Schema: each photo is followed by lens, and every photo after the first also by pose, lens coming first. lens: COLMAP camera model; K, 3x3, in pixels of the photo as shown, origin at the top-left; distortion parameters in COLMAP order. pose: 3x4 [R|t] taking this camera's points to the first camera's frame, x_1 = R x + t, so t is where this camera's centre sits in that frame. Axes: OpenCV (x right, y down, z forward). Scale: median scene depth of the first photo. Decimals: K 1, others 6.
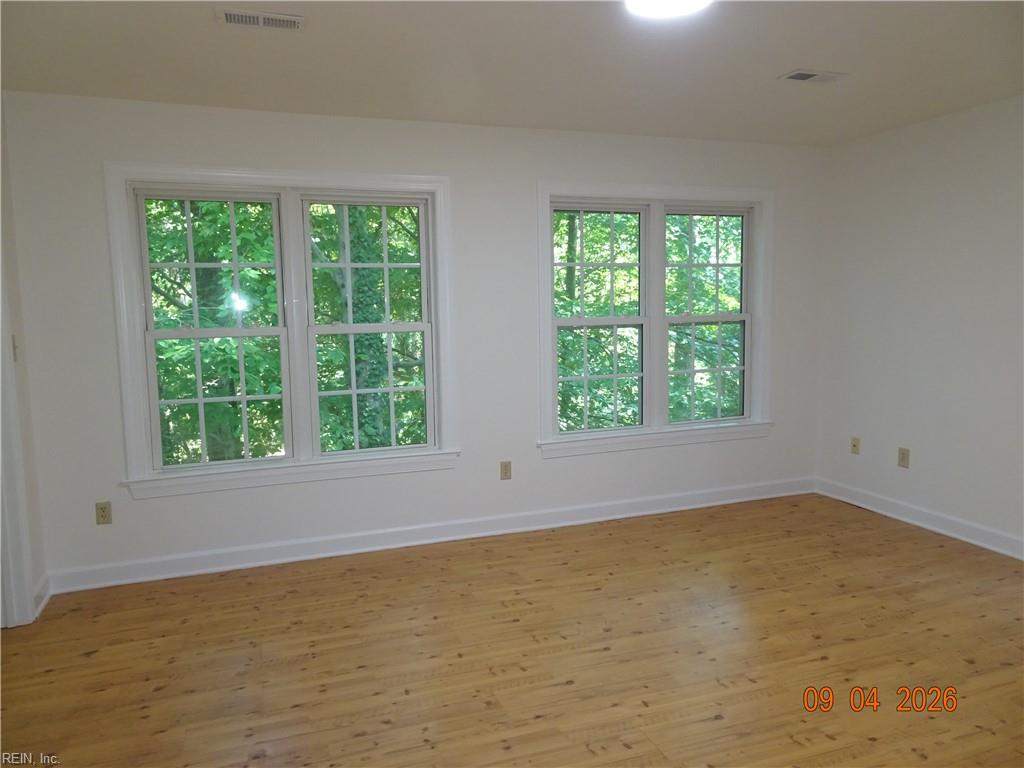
lens RADIAL K [[725.9, 0, 514.3], [0, 725.9, 379.6], [0, 0, 1]] dist [0.006494, 0.002690]
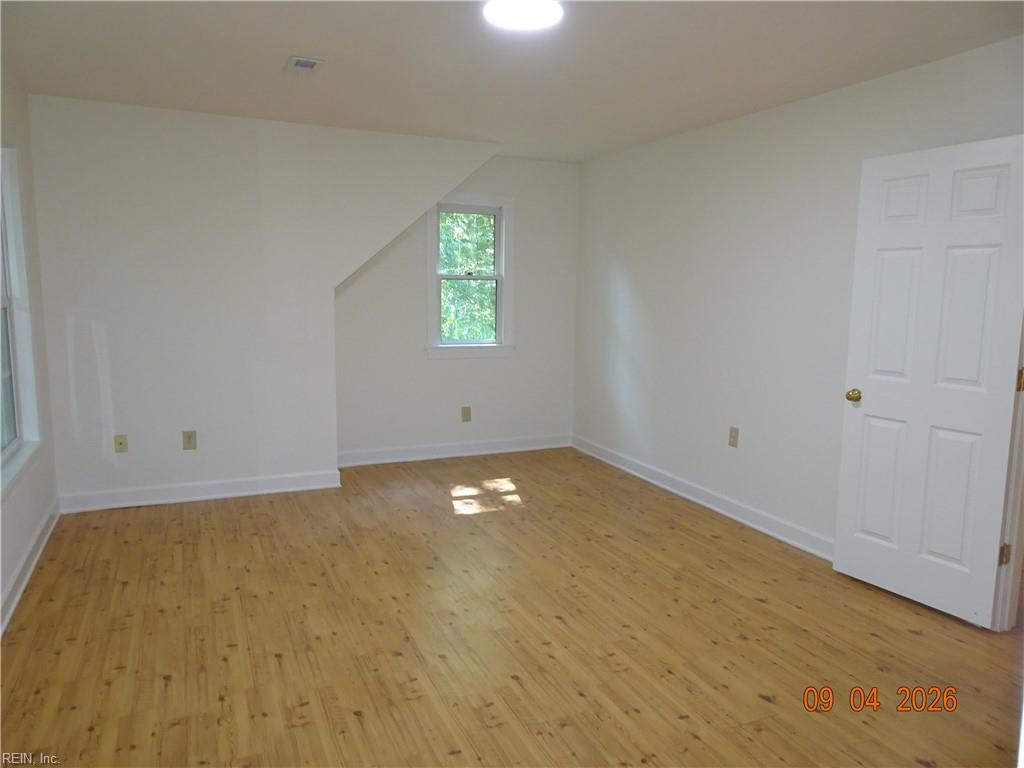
lens RADIAL K [[730.6, 0, 513.0], [0, 730.6, 386.3], [0, 0, 1]] dist [0.009754, 0.005386]
pose [[-0.074127, -0.120159, 0.989983, -0.691291], [0.091495, 0.987708, 0.126733, -0.075092], [-0.993043, 0.099973, -0.062222, 0.838400]]
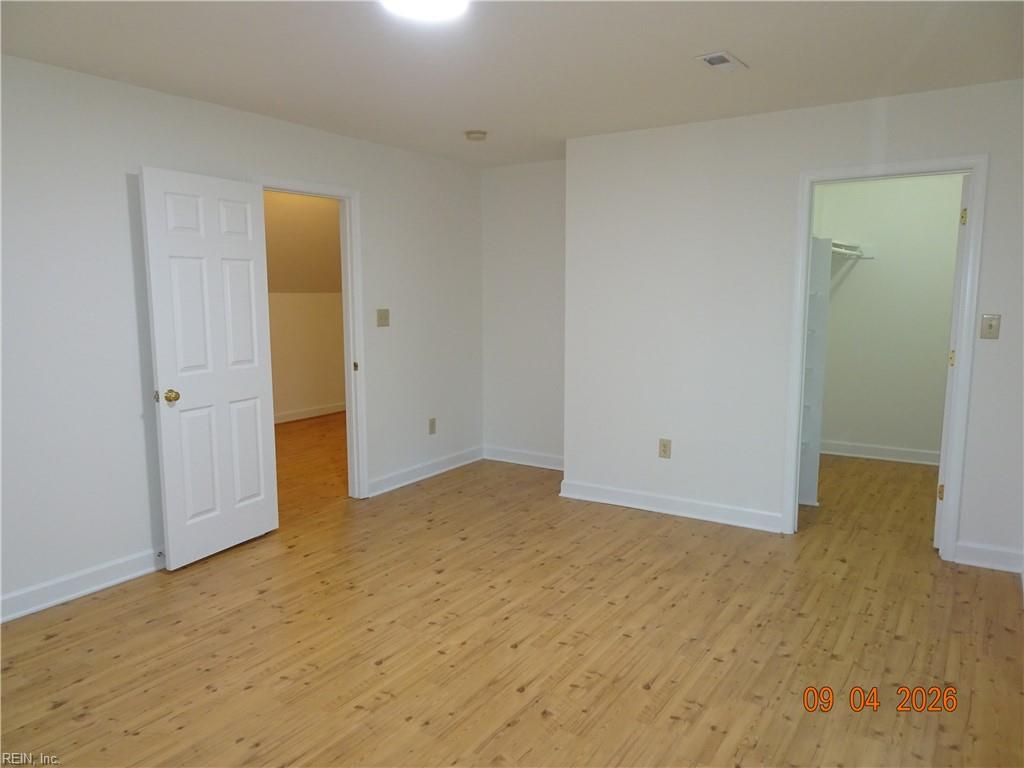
lens RADIAL K [[730.6, 0, 513.0], [0, 730.6, 386.3], [0, 0, 1]] dist [0.009754, 0.005386]
pose [[-0.798561, 0.098136, -0.593860, 0.564121], [-0.047847, 0.973148, 0.225153, -0.170043], [0.600009, 0.208212, -0.772422, 1.441880]]
